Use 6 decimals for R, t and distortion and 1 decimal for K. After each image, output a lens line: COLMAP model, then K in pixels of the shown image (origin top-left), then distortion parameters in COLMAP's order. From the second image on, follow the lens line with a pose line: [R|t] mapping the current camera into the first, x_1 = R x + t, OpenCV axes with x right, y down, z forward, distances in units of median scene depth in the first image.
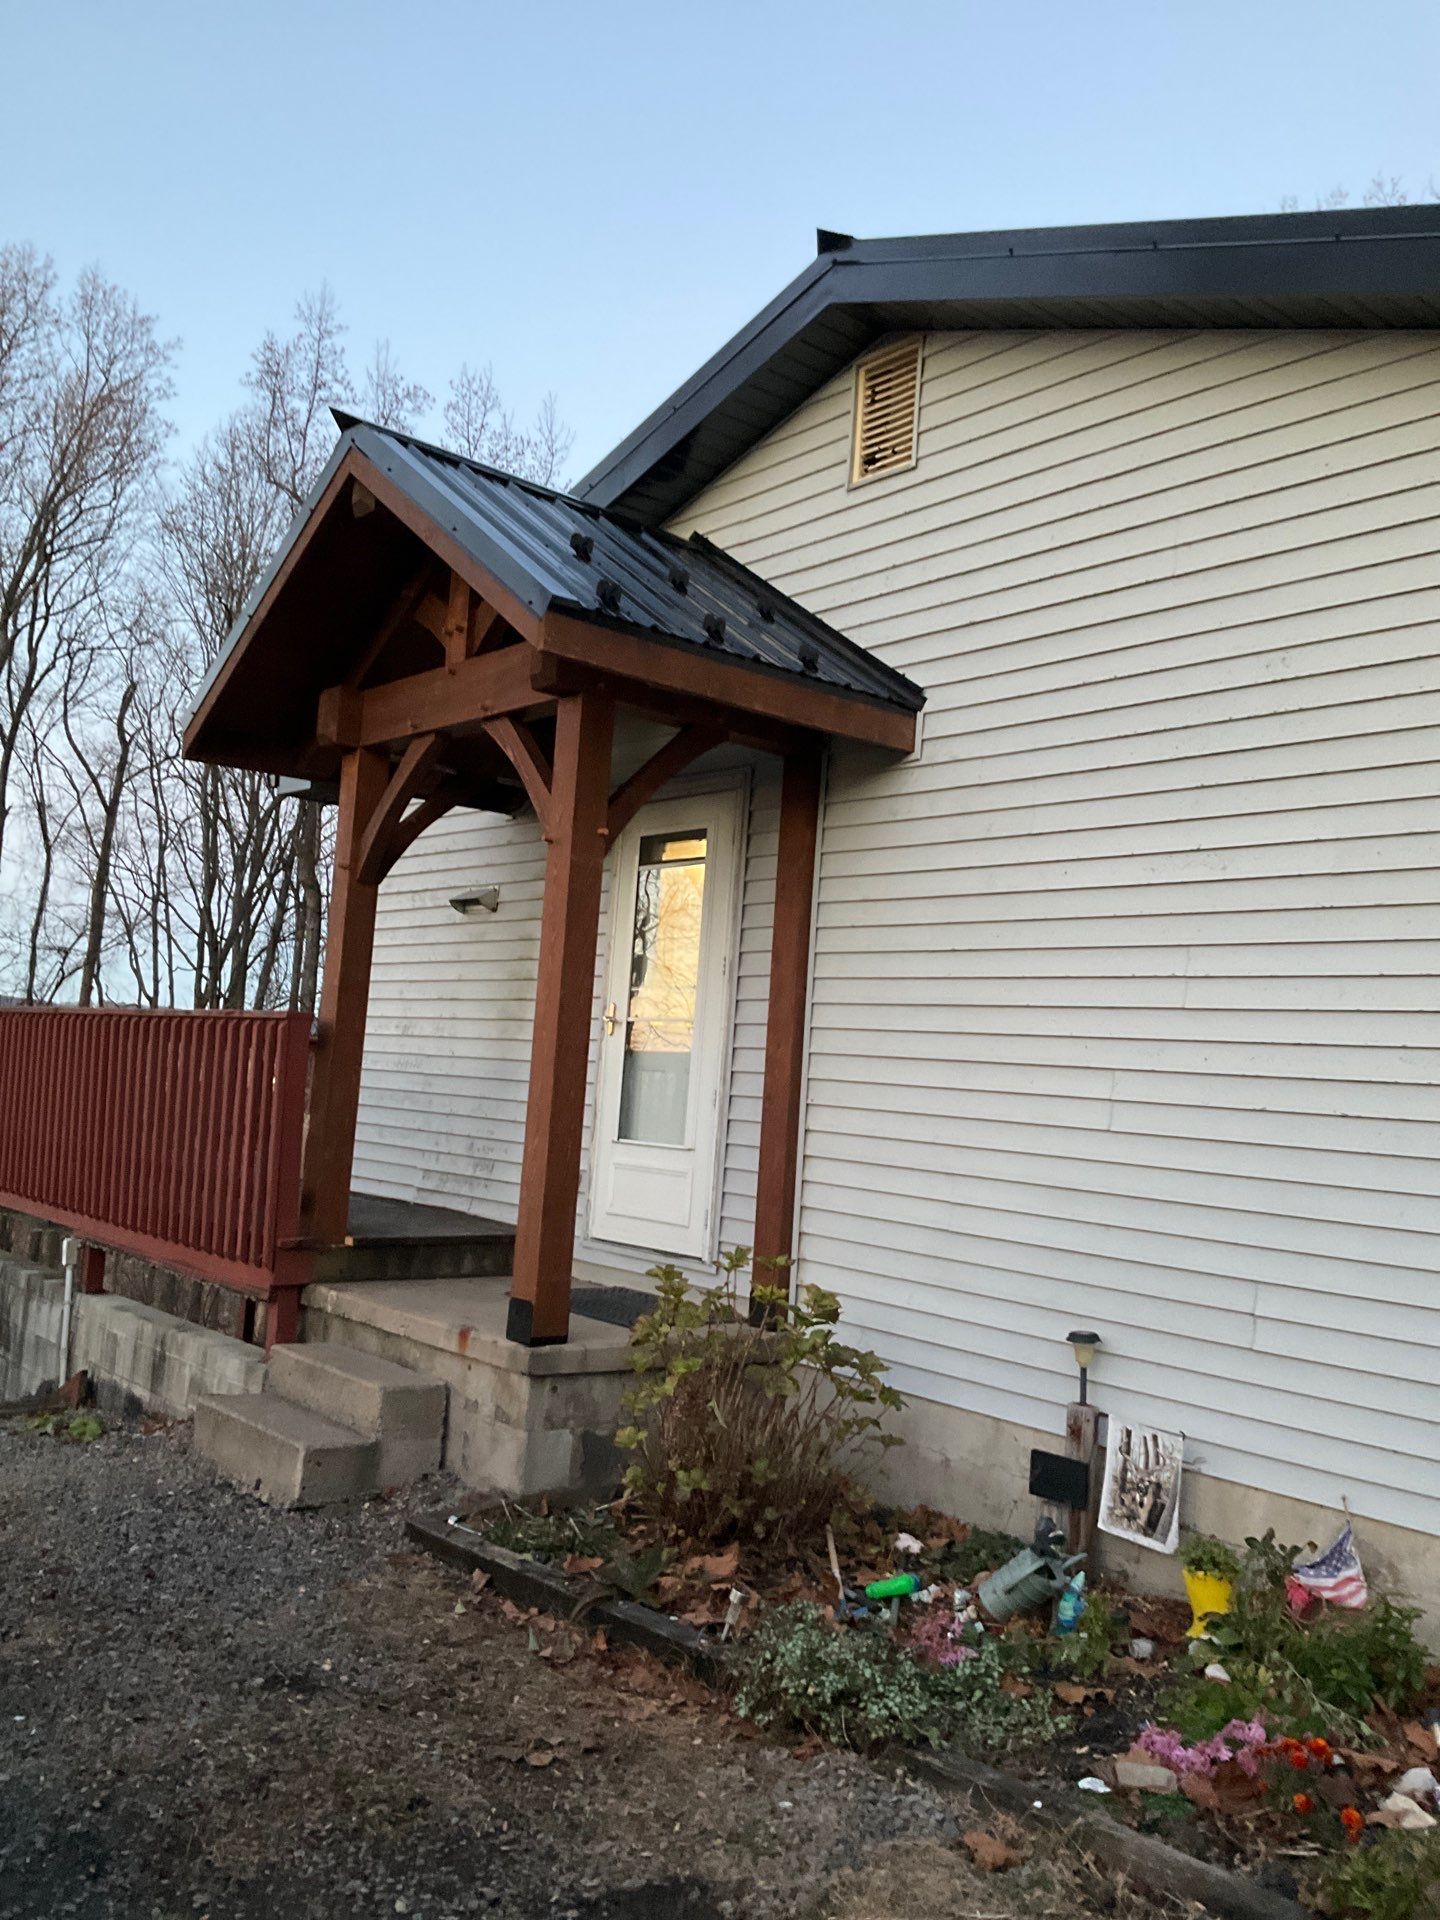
lens RADIAL K [[1527.7, 0, 720.0], [0, 1527.7, 960.0], [0, 0, 1]] dist [0.099917, -0.106608]
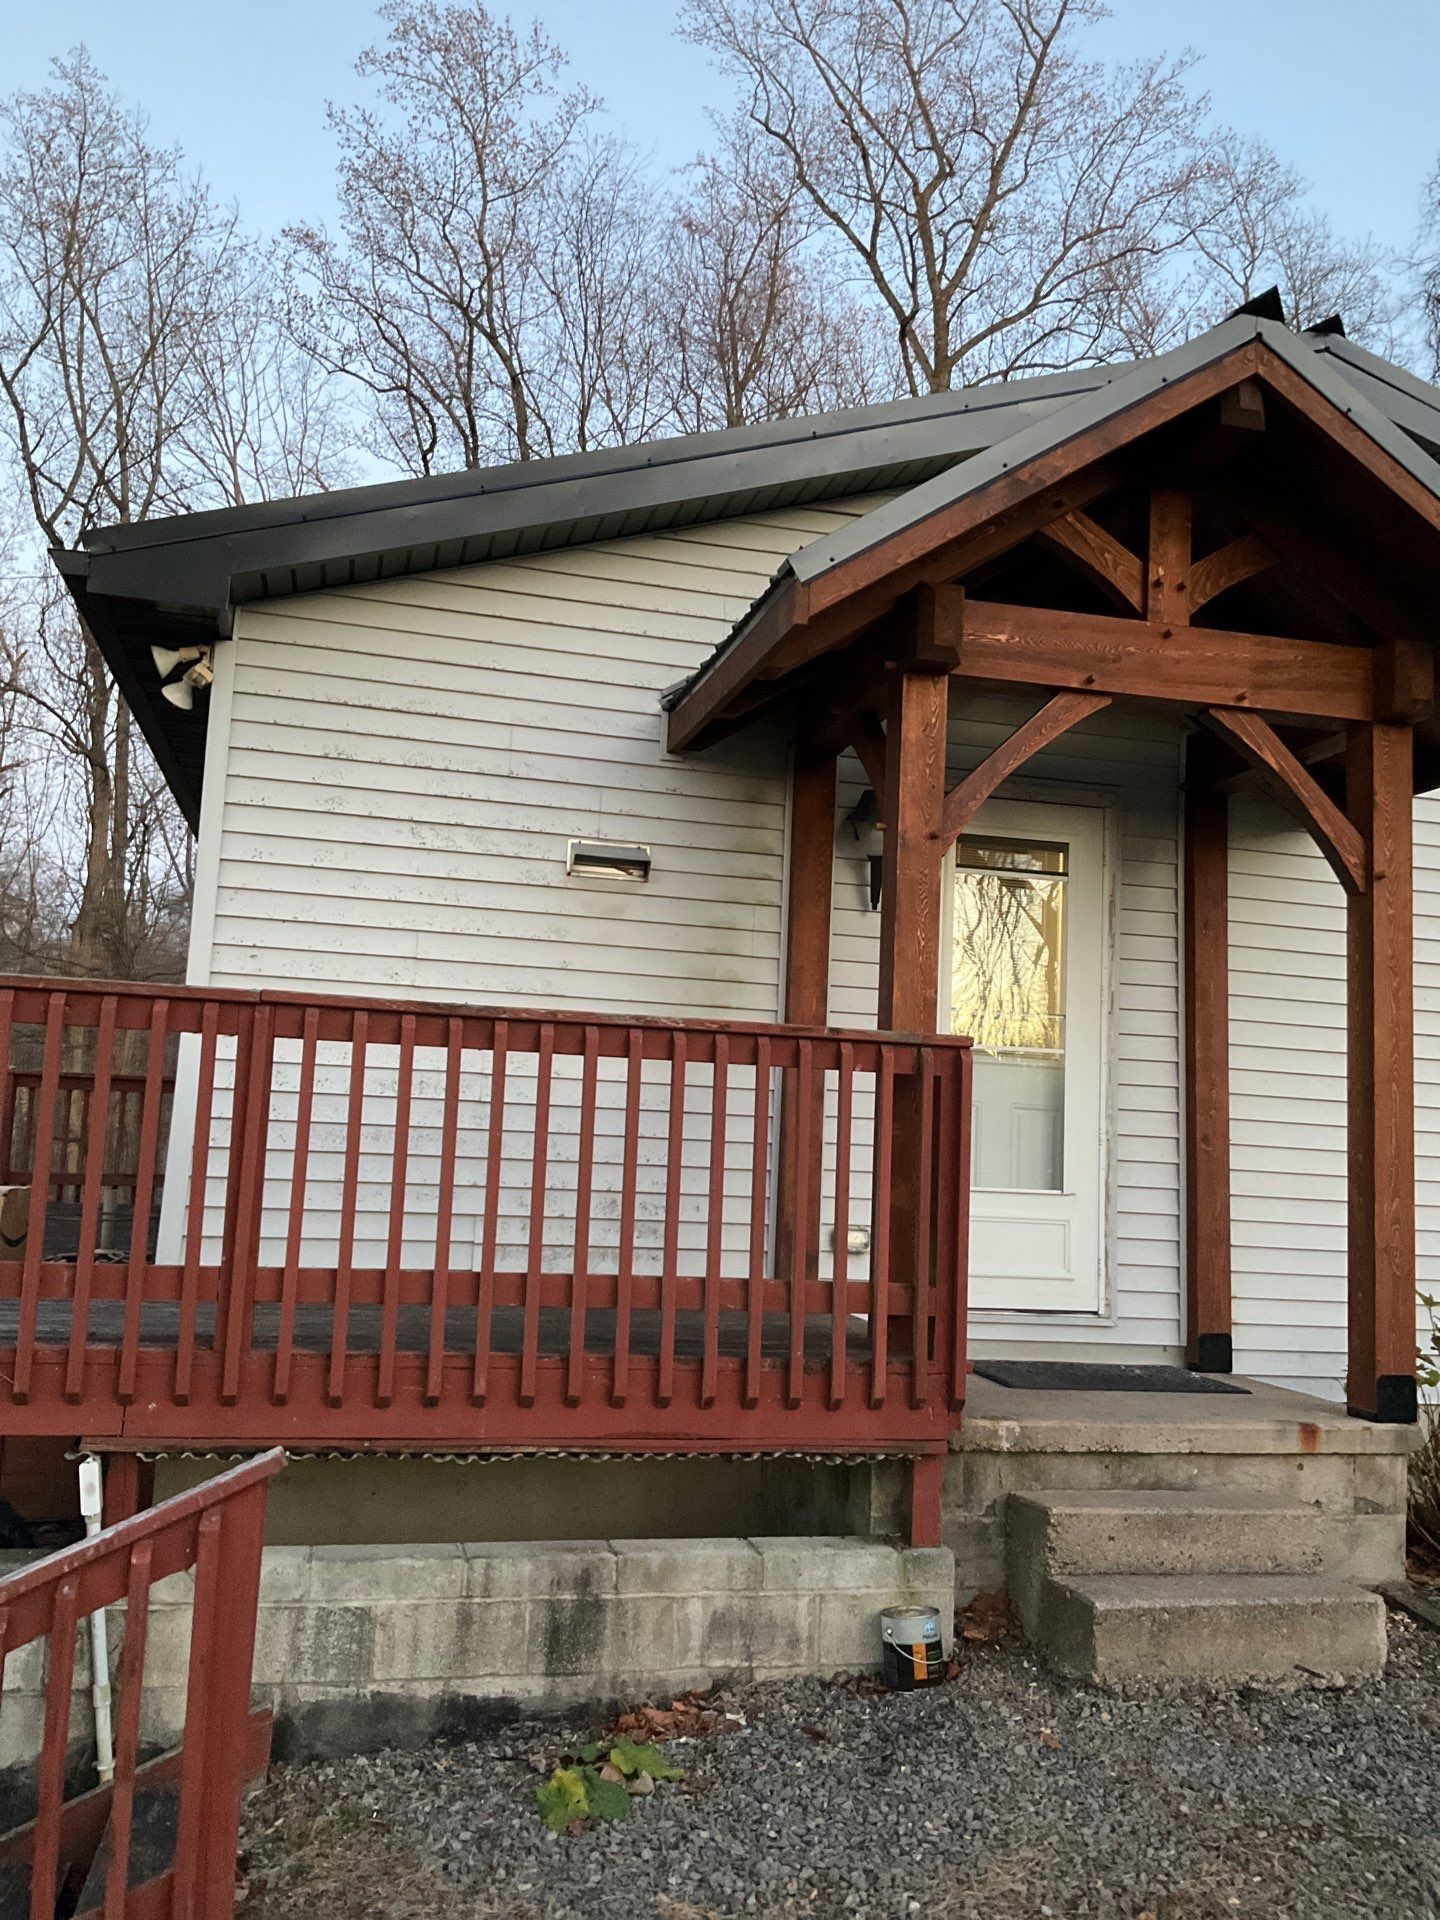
lens RADIAL K [[1540.0, 0, 720.0], [0, 1540.0, 960.0], [0, 0, 1]] dist [0.096069, -0.166849]
pose [[0.477401, 0.057258, 0.876818, -0.950228], [-0.085525, 0.996165, -0.018485, 0.020153], [-0.874514, -0.066165, 0.480467, 0.754053]]
